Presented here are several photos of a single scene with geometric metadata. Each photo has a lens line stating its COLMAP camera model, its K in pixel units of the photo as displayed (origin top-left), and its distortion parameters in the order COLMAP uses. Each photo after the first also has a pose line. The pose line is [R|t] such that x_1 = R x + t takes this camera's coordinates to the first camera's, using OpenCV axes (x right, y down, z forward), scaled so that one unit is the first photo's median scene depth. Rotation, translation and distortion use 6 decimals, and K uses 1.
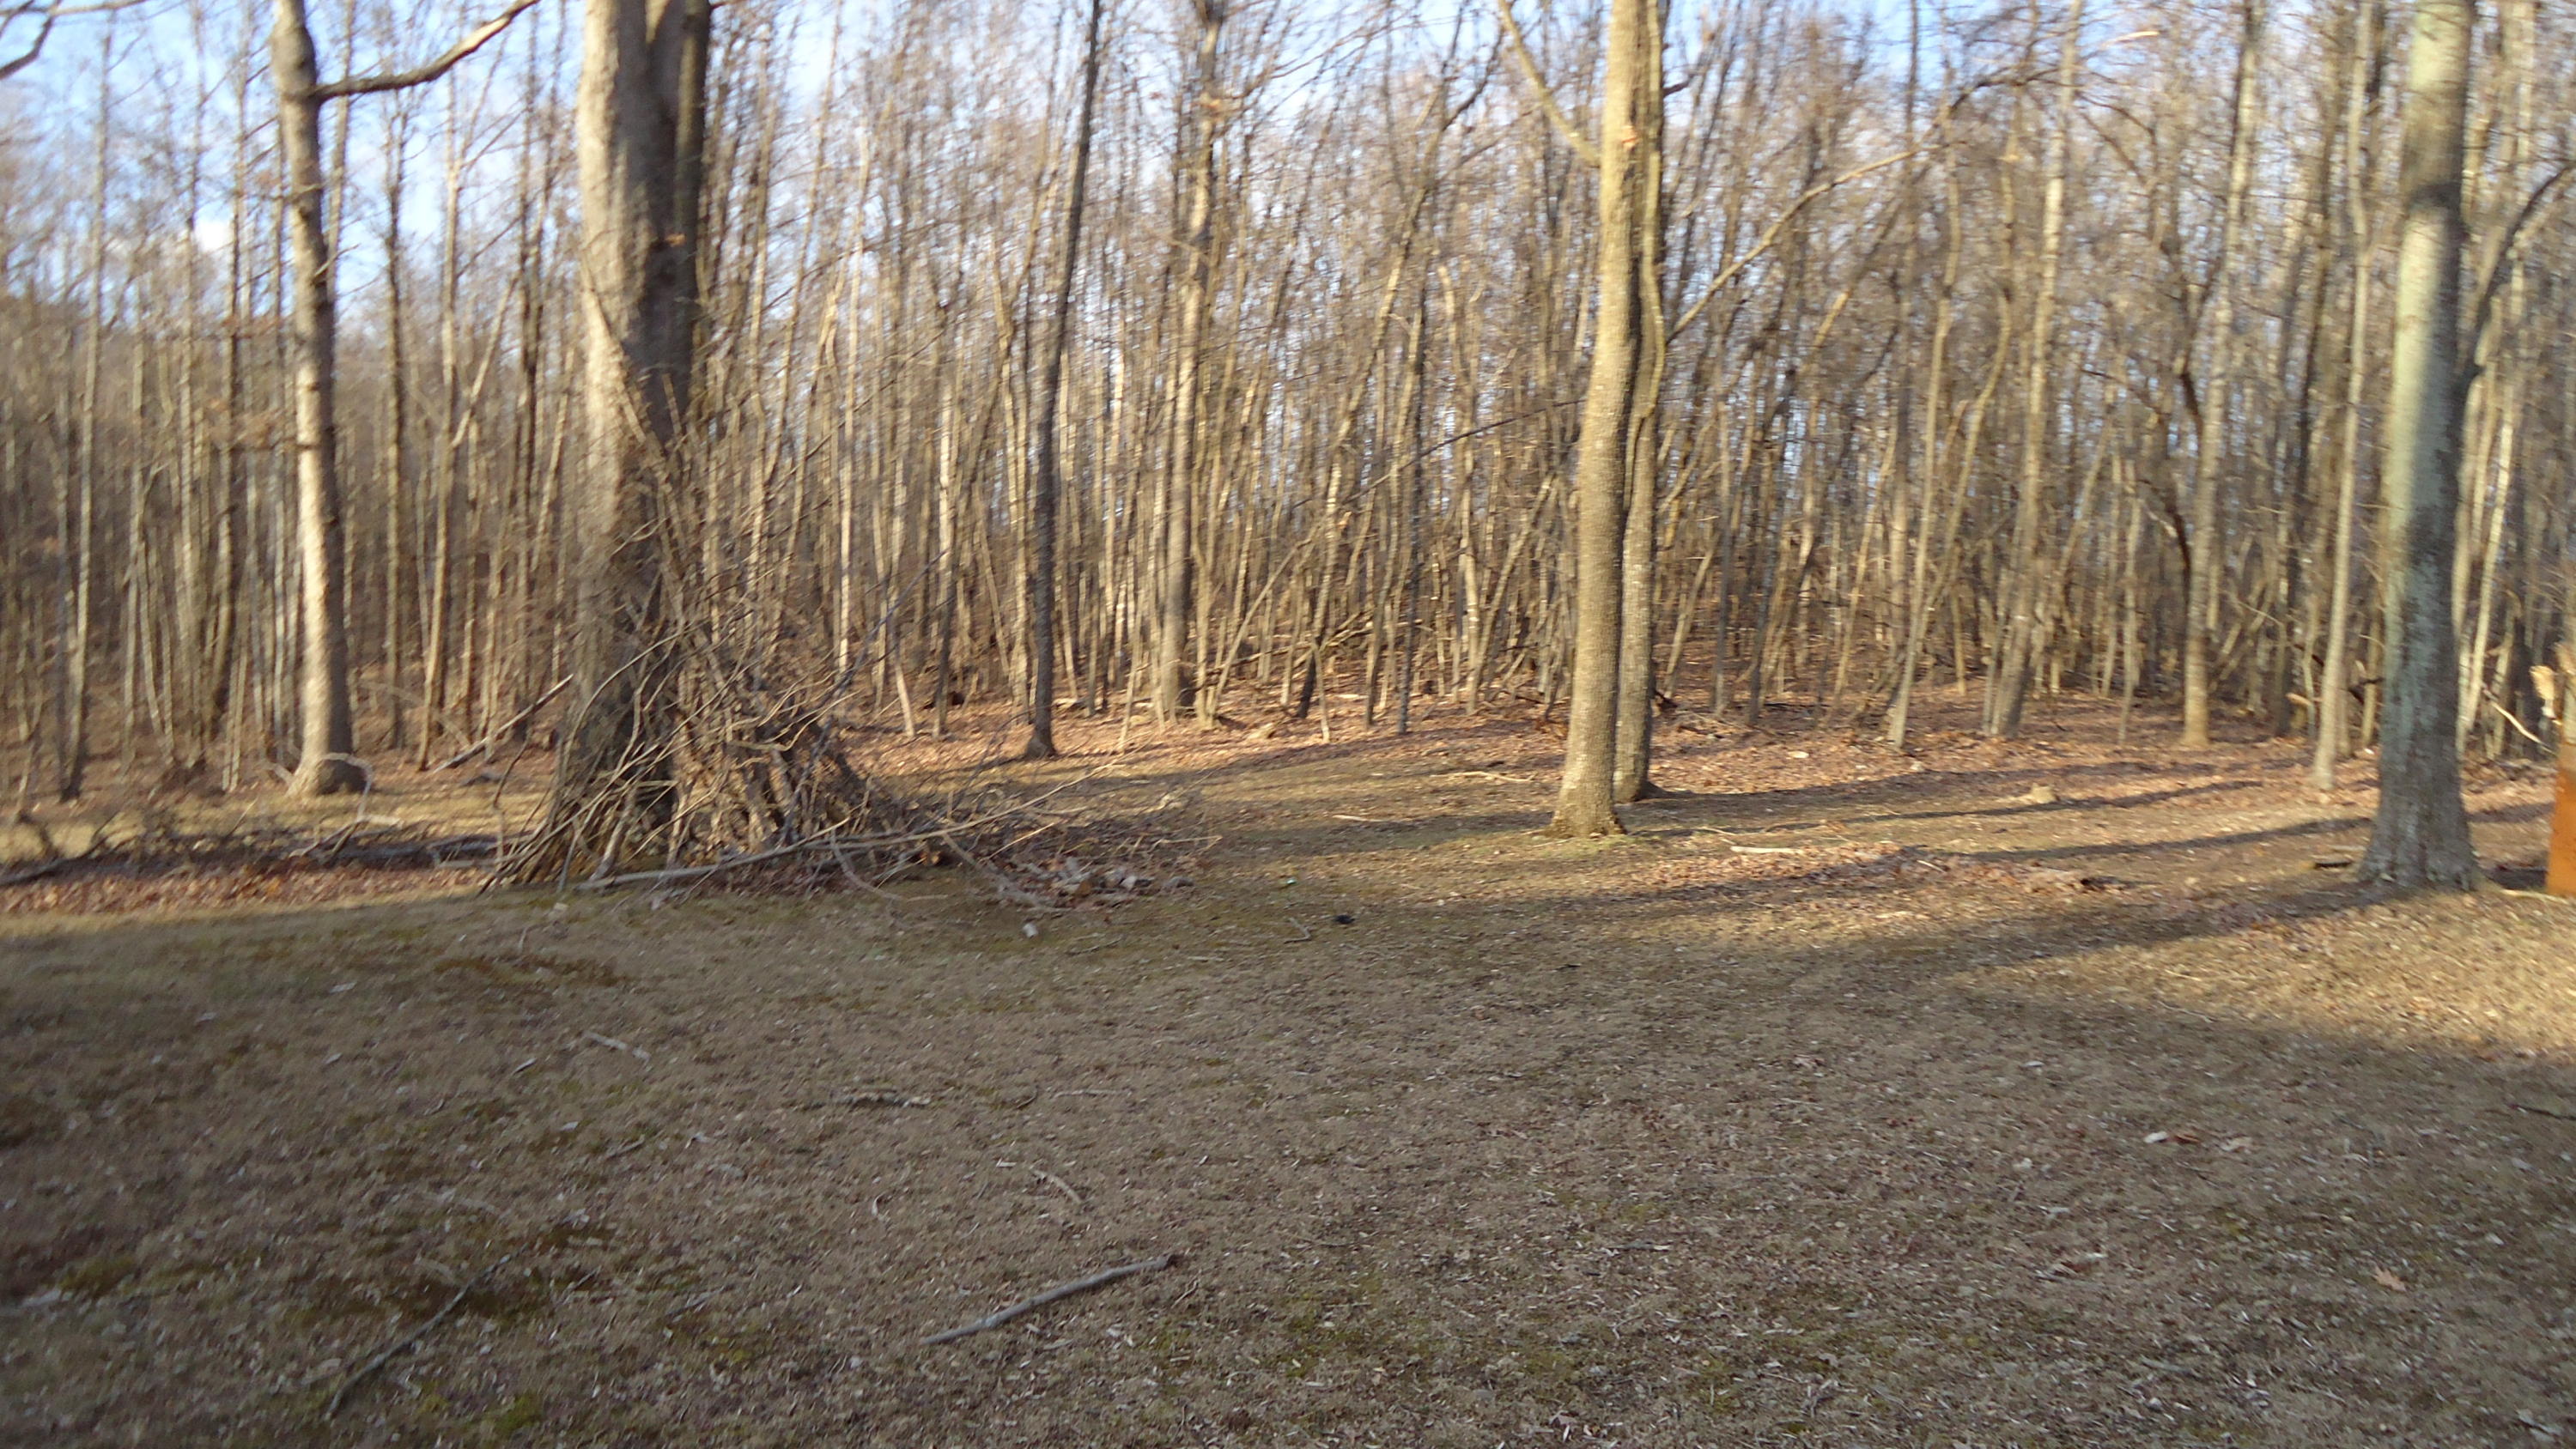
lens RADIAL K [[1893.6, 0, 1293.4], [0, 1893.6, 727.3], [0, 0, 1]] dist [-0.003244, 0.005296]
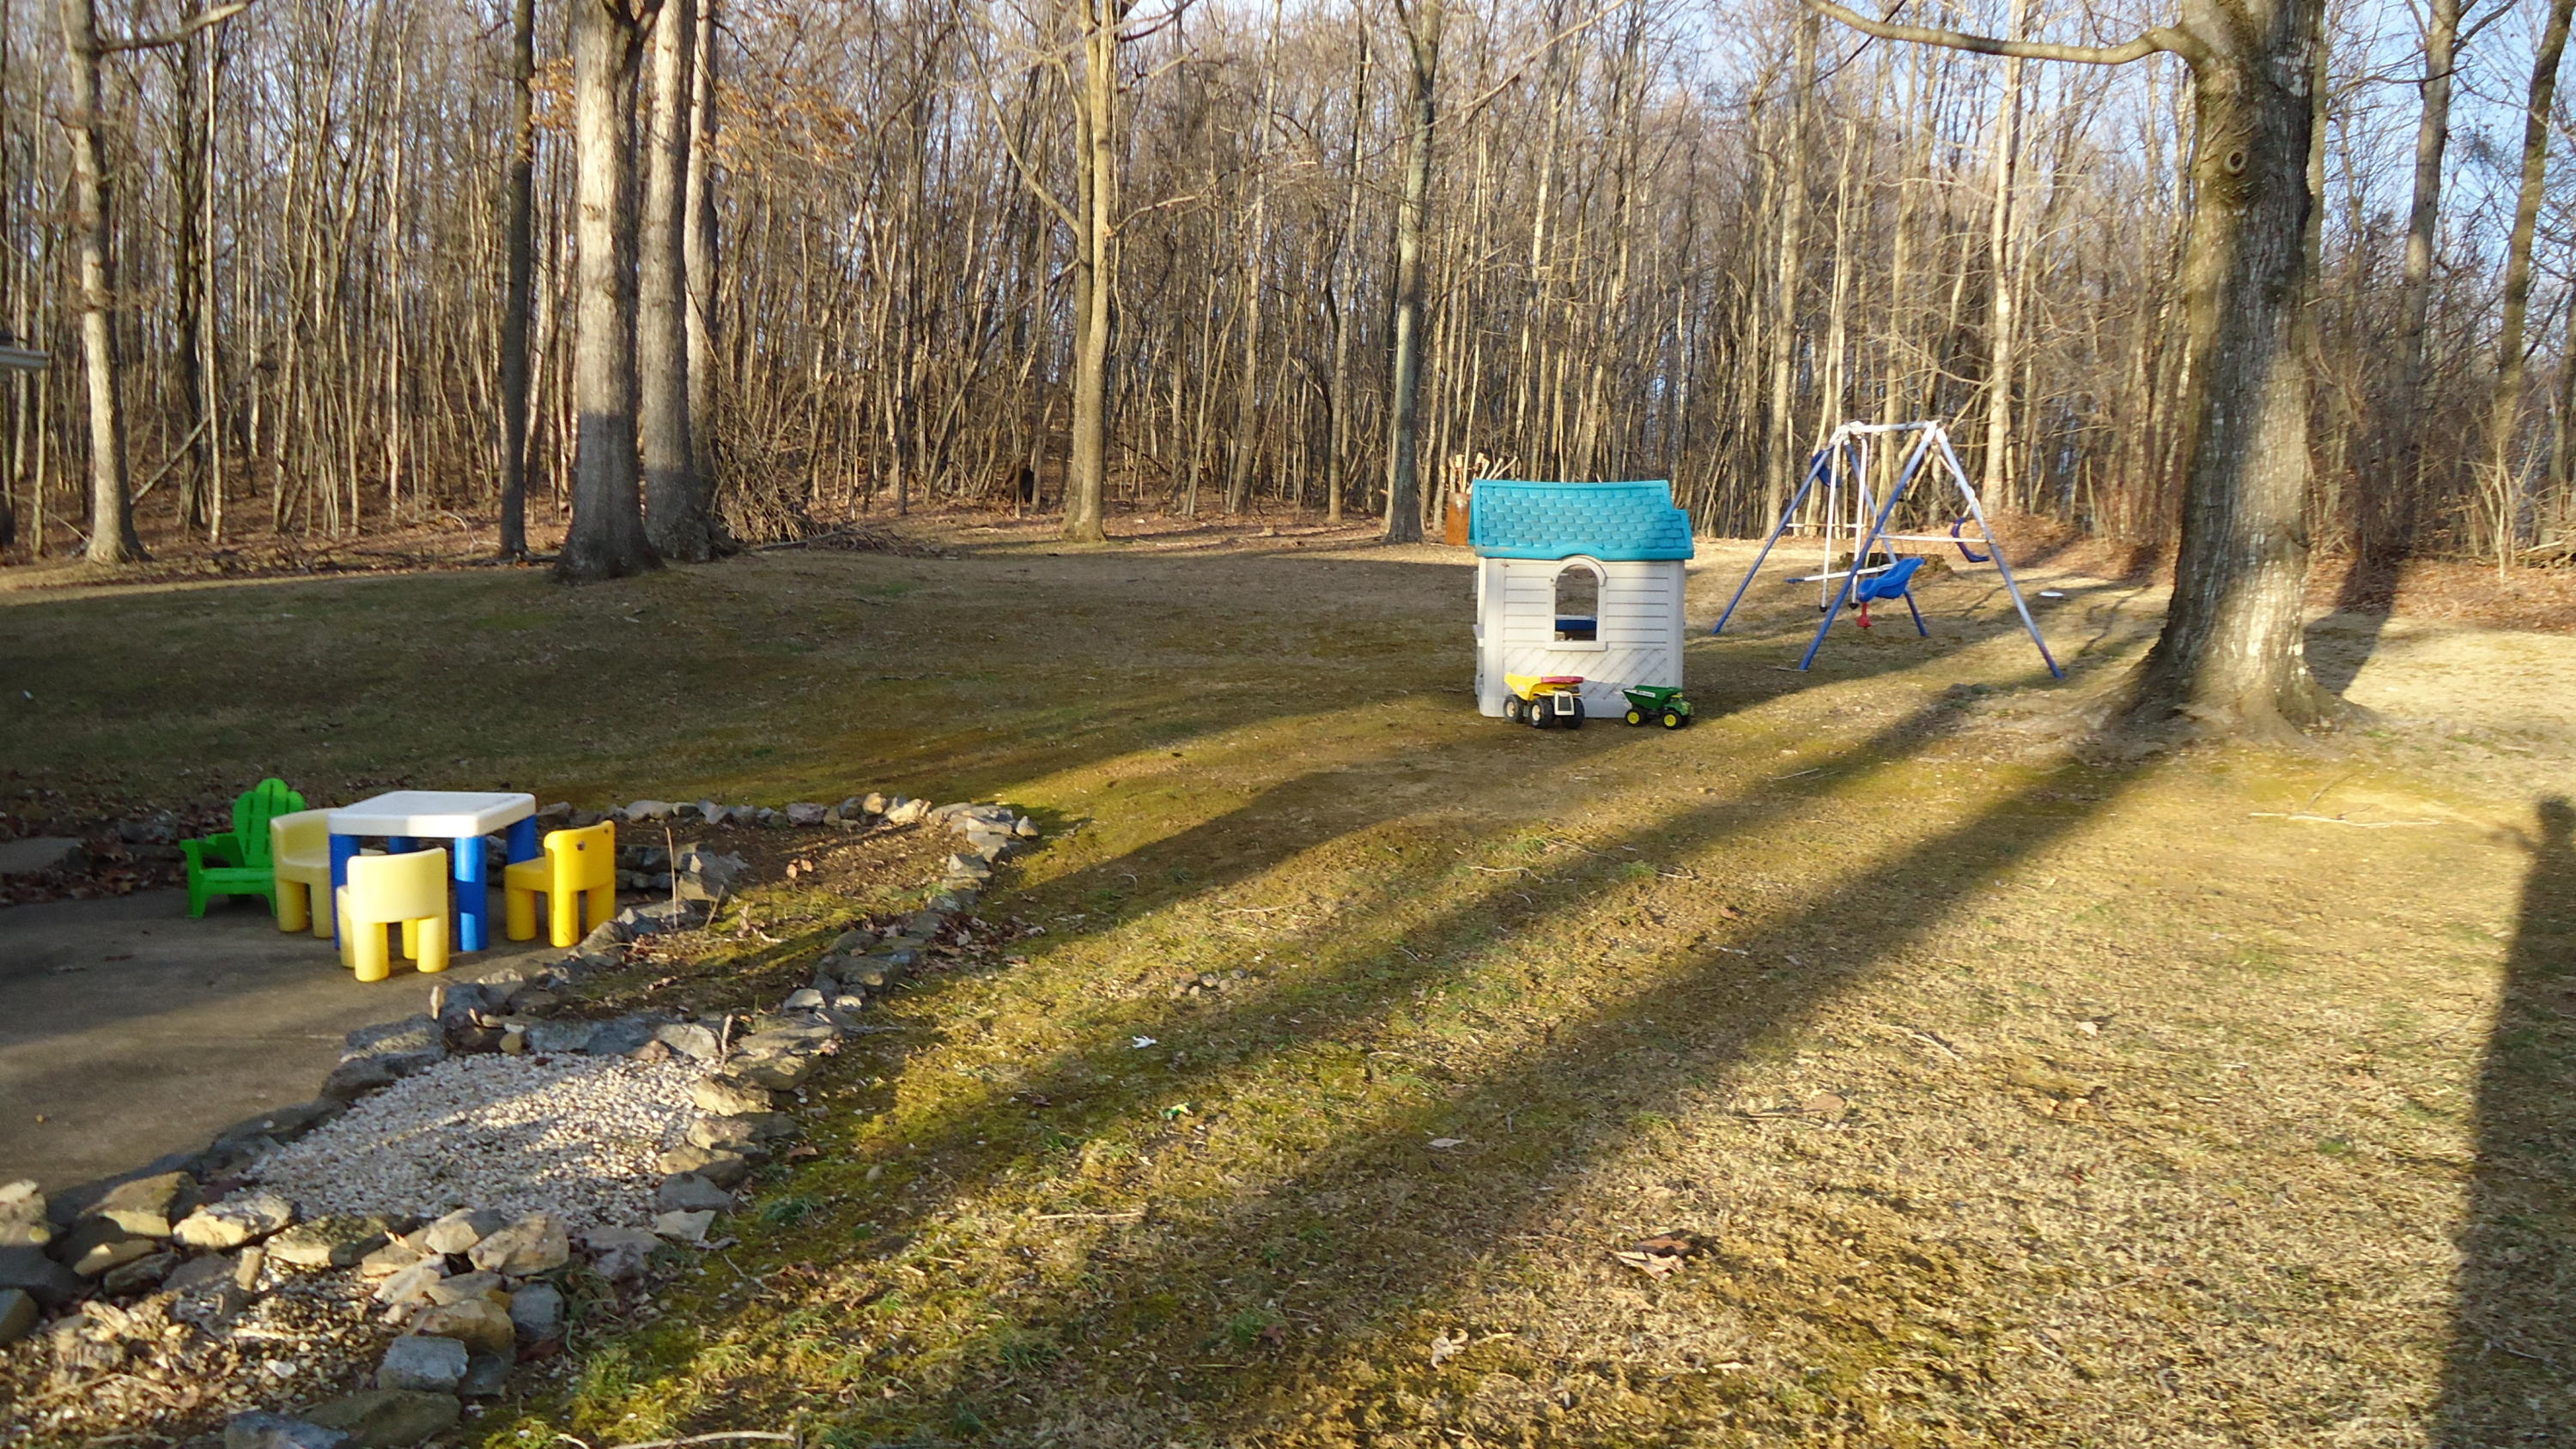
lens RADIAL K [[1893.6, 0, 1288.4], [0, 1893.6, 717.9], [0, 0, 1]] dist [-0.003244, 0.005296]
pose [[0.913594, -0.045391, 0.404086, -0.218592], [0.011064, 0.996157, 0.086884, 0.029487], [-0.406477, -0.074906, 0.910585, -0.463915]]
